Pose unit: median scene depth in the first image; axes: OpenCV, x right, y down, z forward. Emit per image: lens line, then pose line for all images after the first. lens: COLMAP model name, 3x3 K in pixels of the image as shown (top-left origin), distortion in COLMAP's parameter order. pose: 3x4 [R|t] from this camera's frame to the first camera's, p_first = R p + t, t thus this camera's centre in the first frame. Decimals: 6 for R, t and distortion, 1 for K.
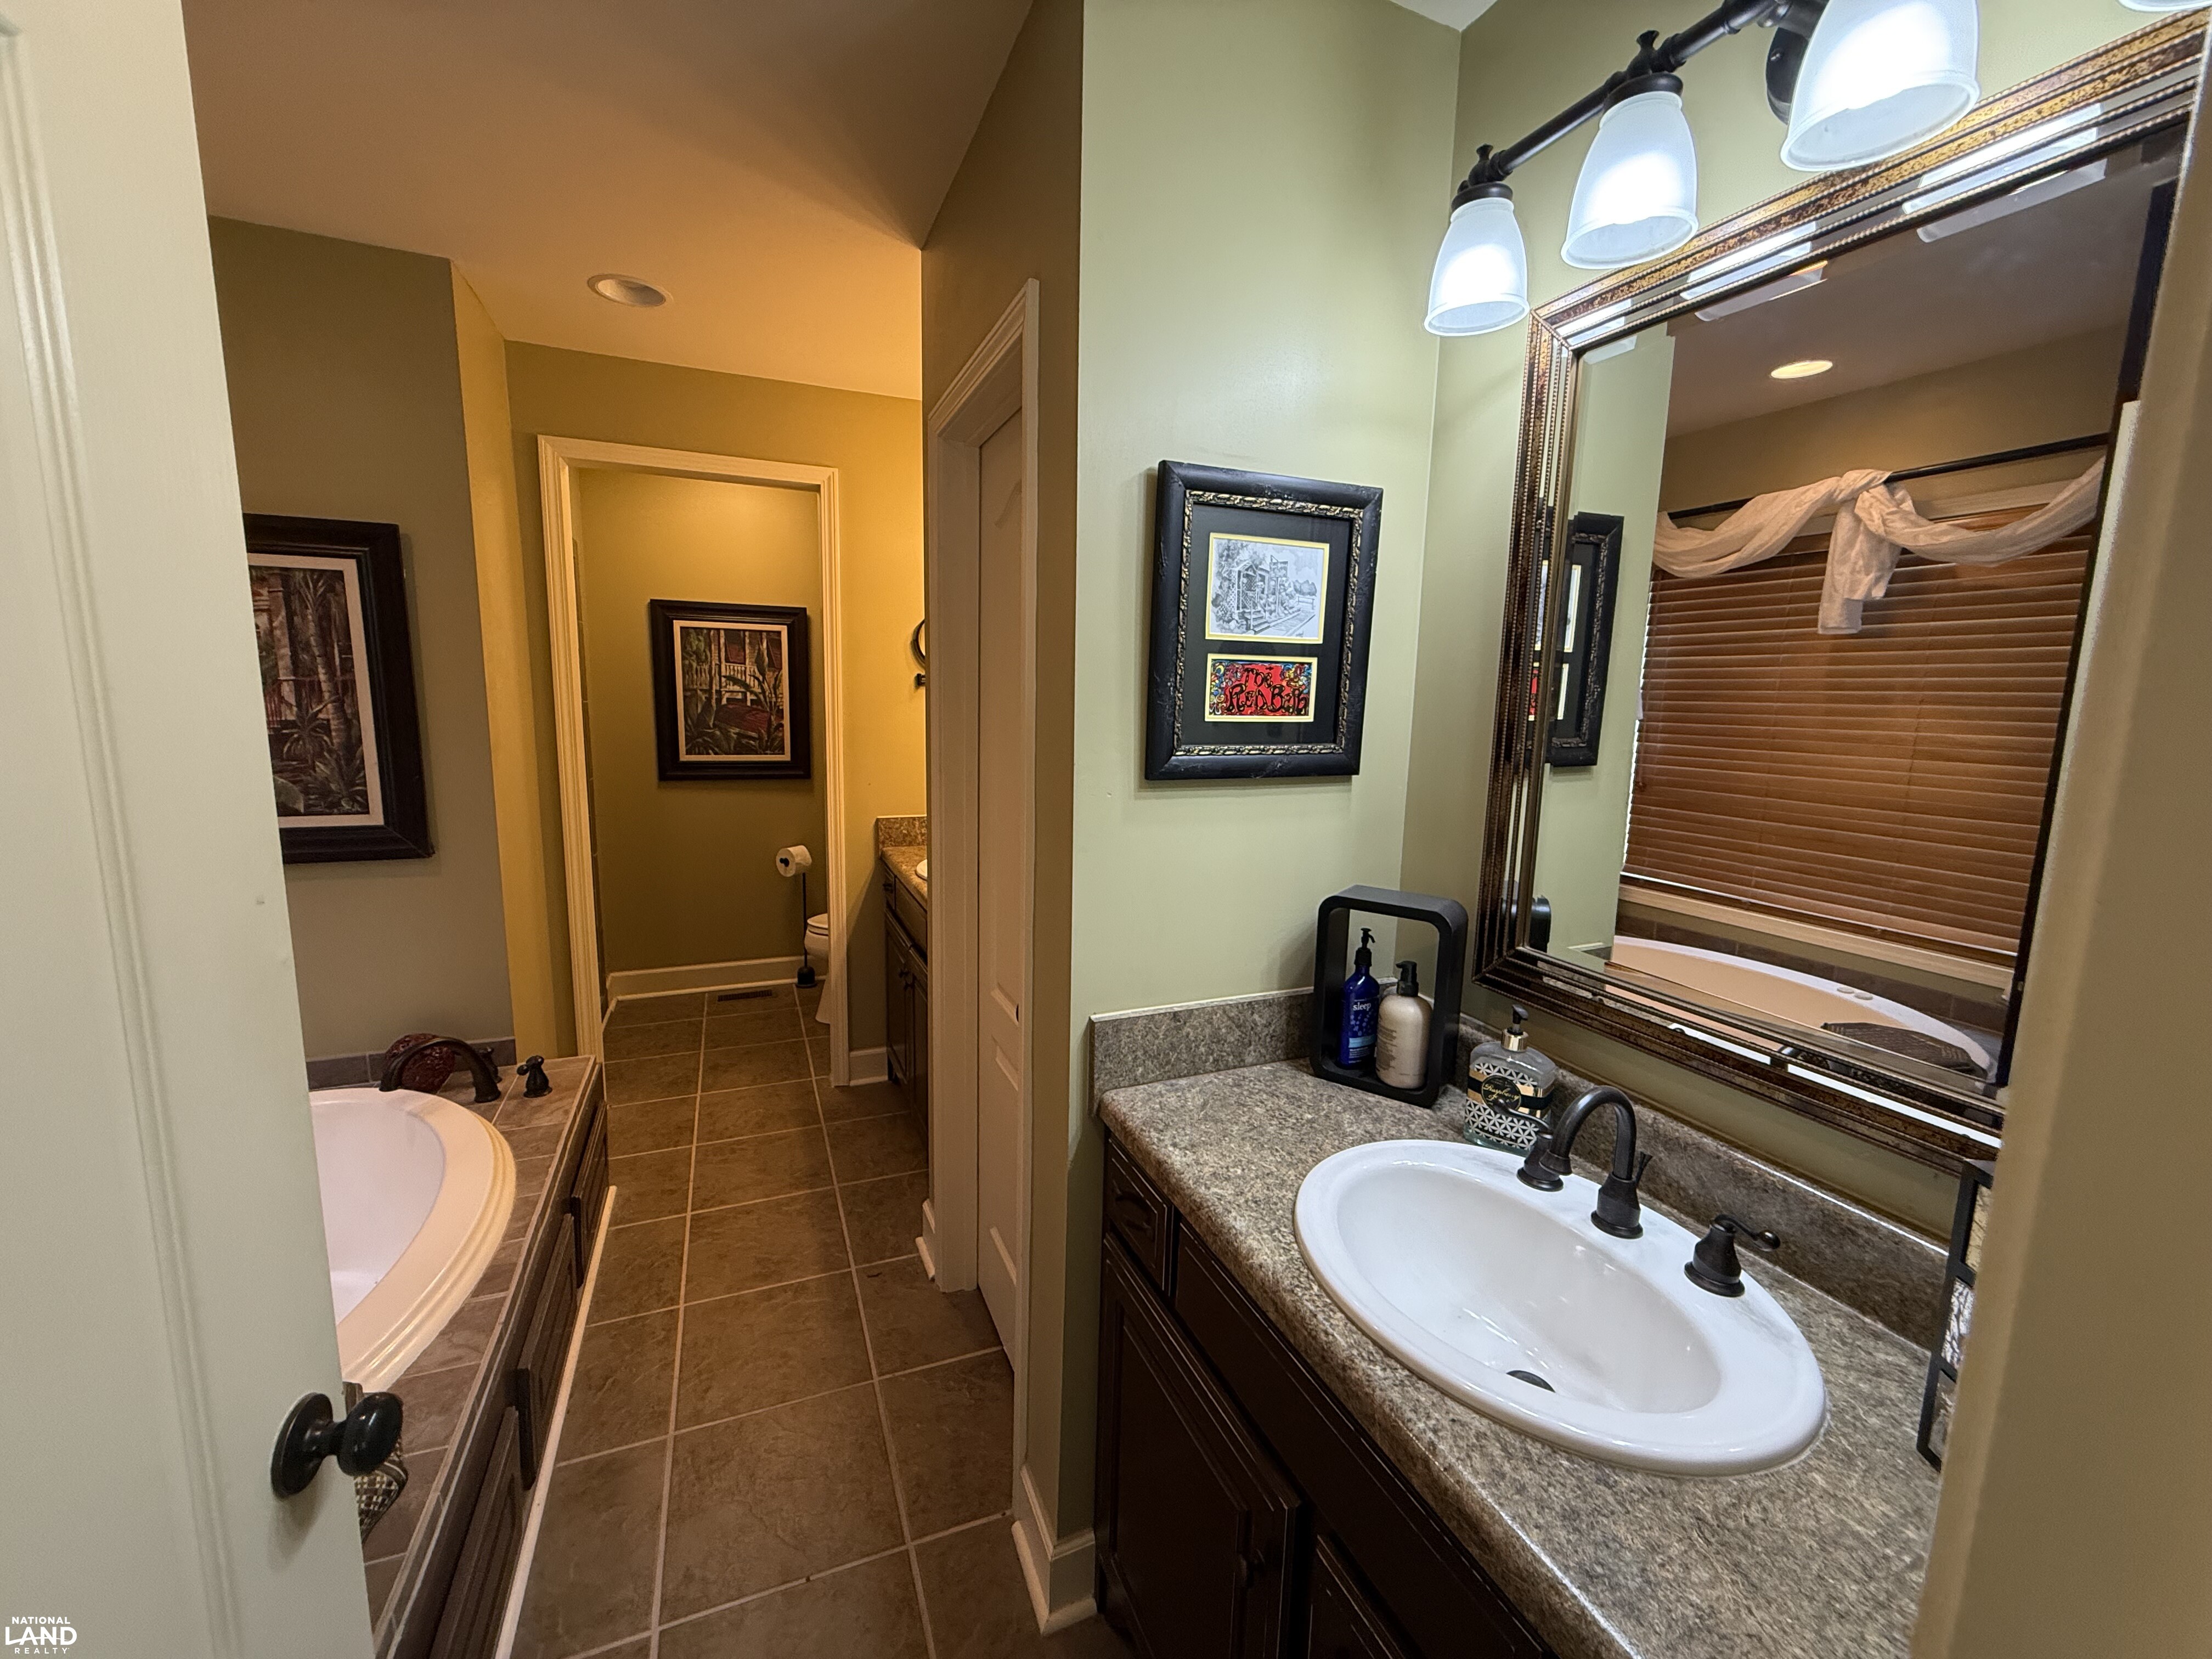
lens RADIAL K [[883.1, 0, 1102.3], [0, 883.1, 825.9], [0, 0, 1]] dist [0.000227, -0.000561]
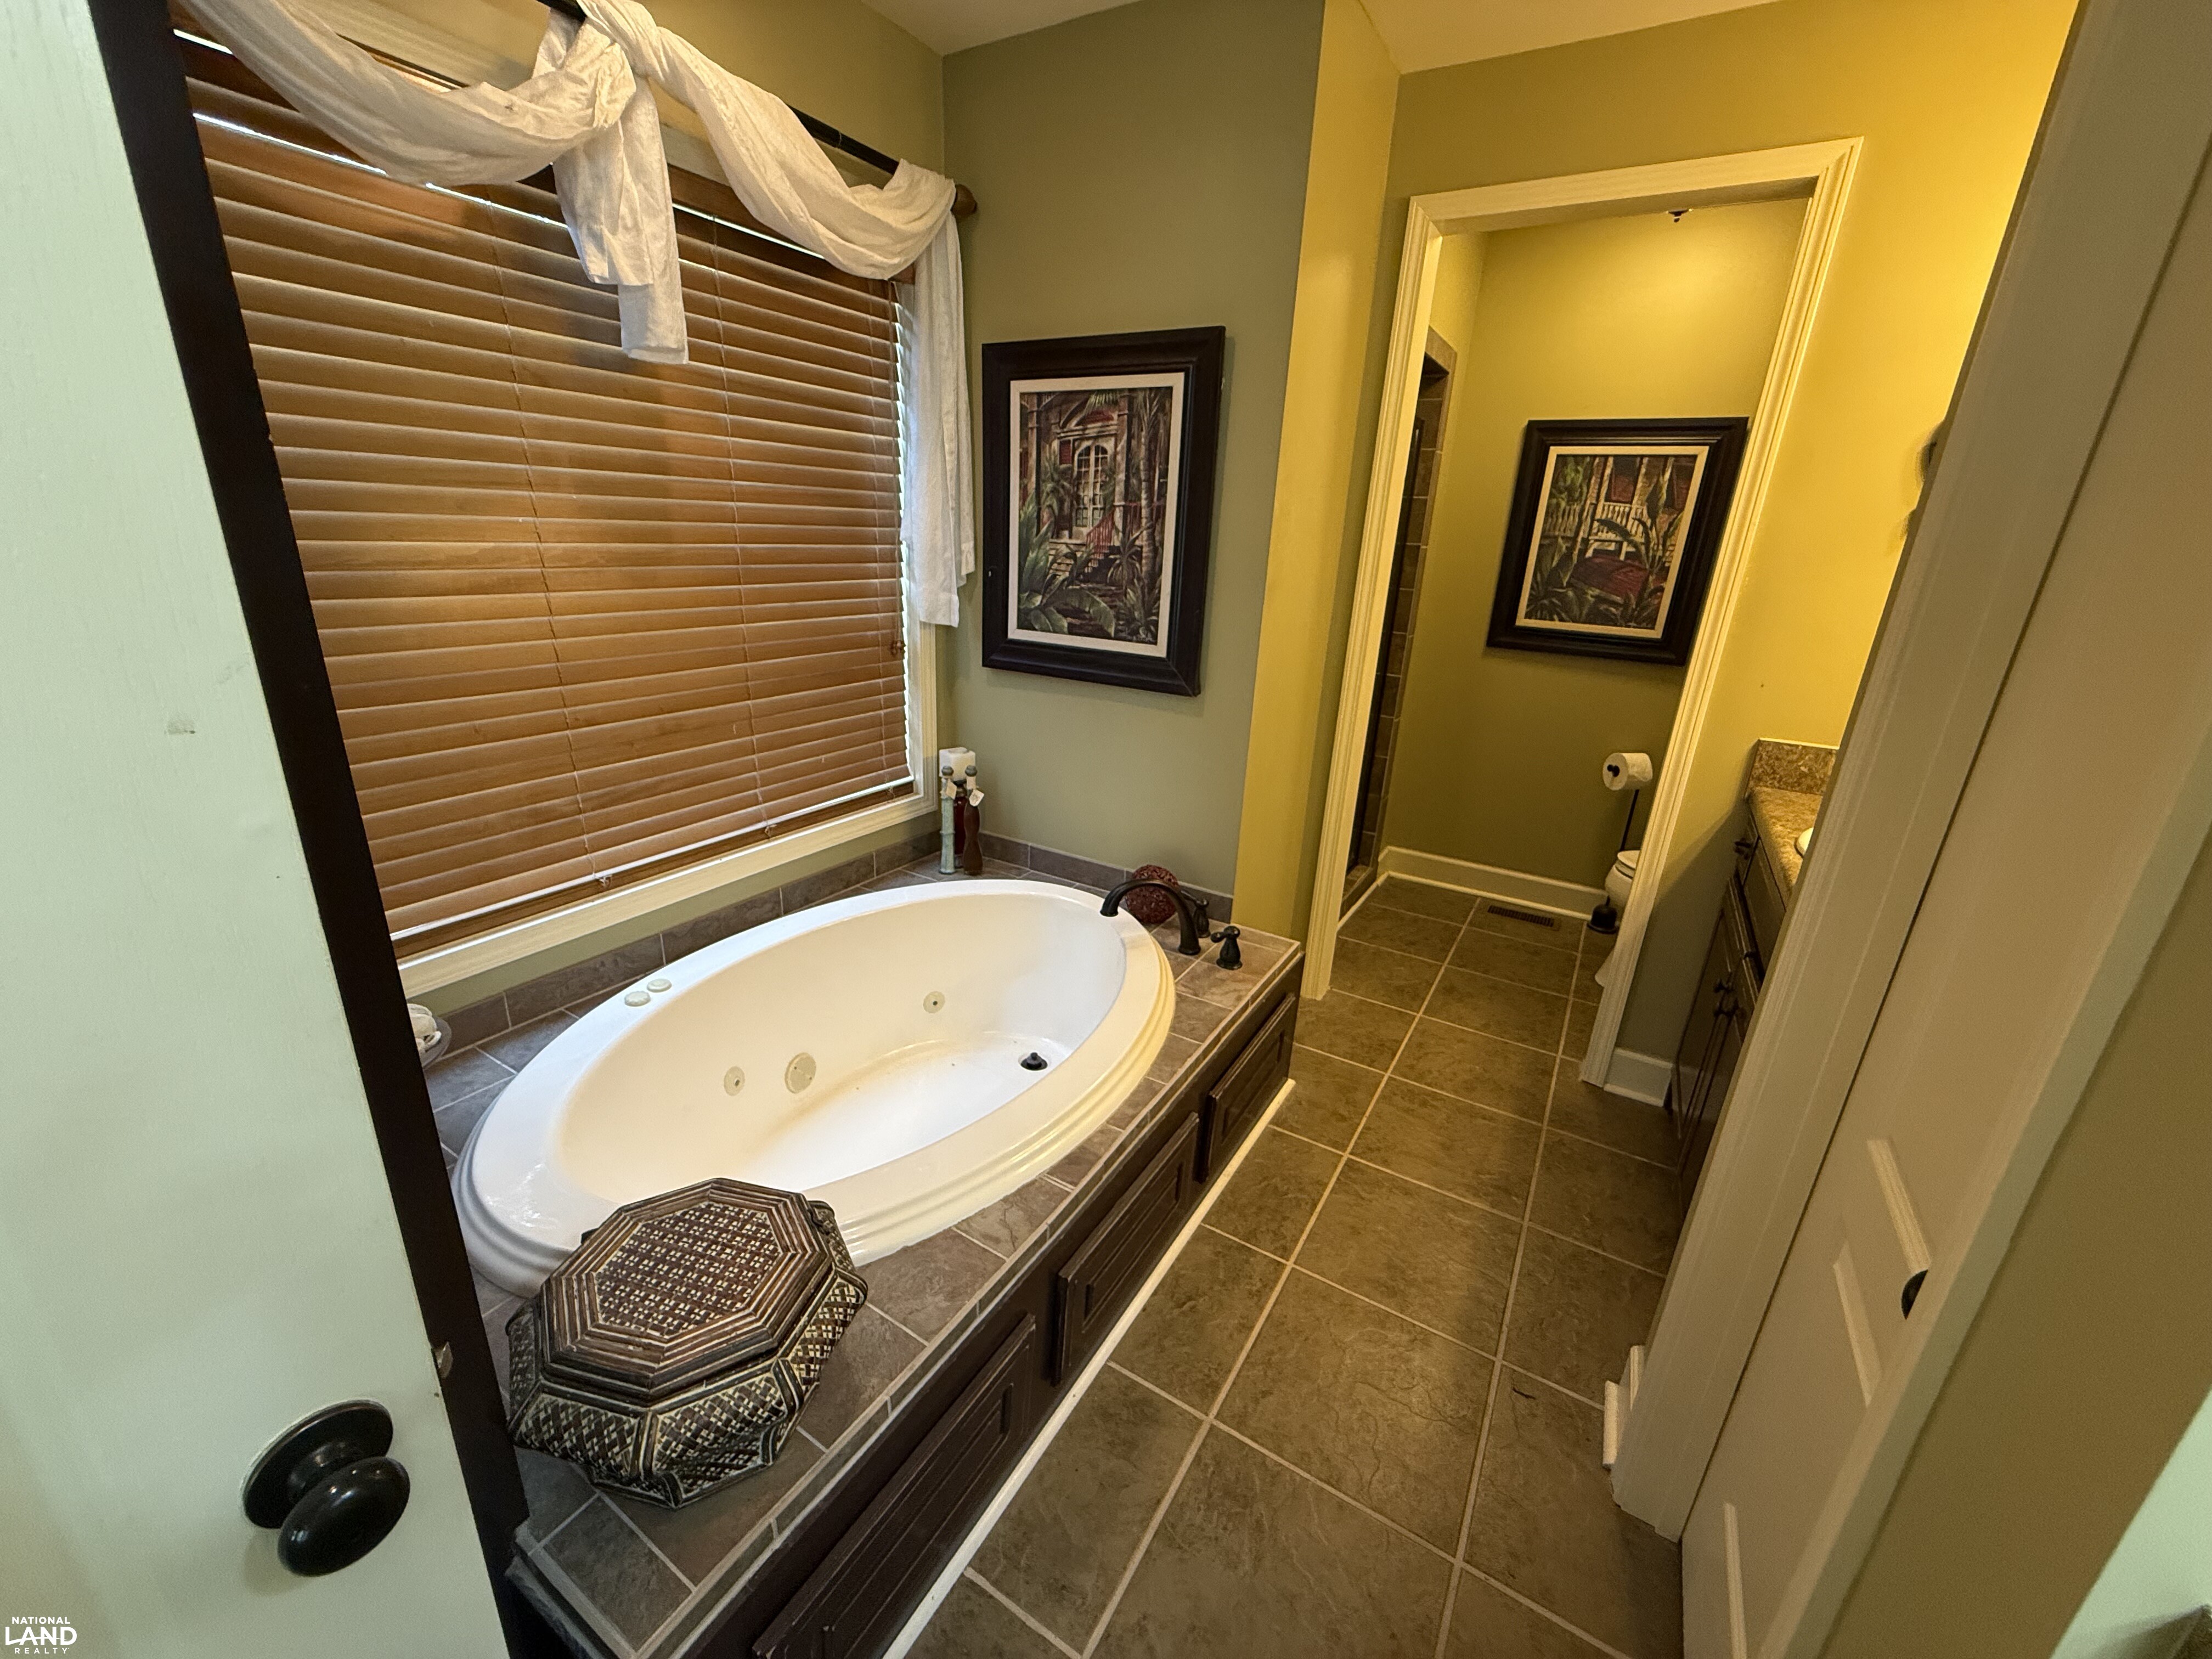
lens RADIAL K [[883.1, 0, 1098.2], [0, 883.1, 828.5], [0, 0, 1]] dist [0.000227, -0.000561]
pose [[0.590806, 0.264868, -0.762098, -0.033922], [-0.150008, 0.964169, 0.218806, -0.016422], [0.792746, -0.014951, 0.609369, 0.246429]]
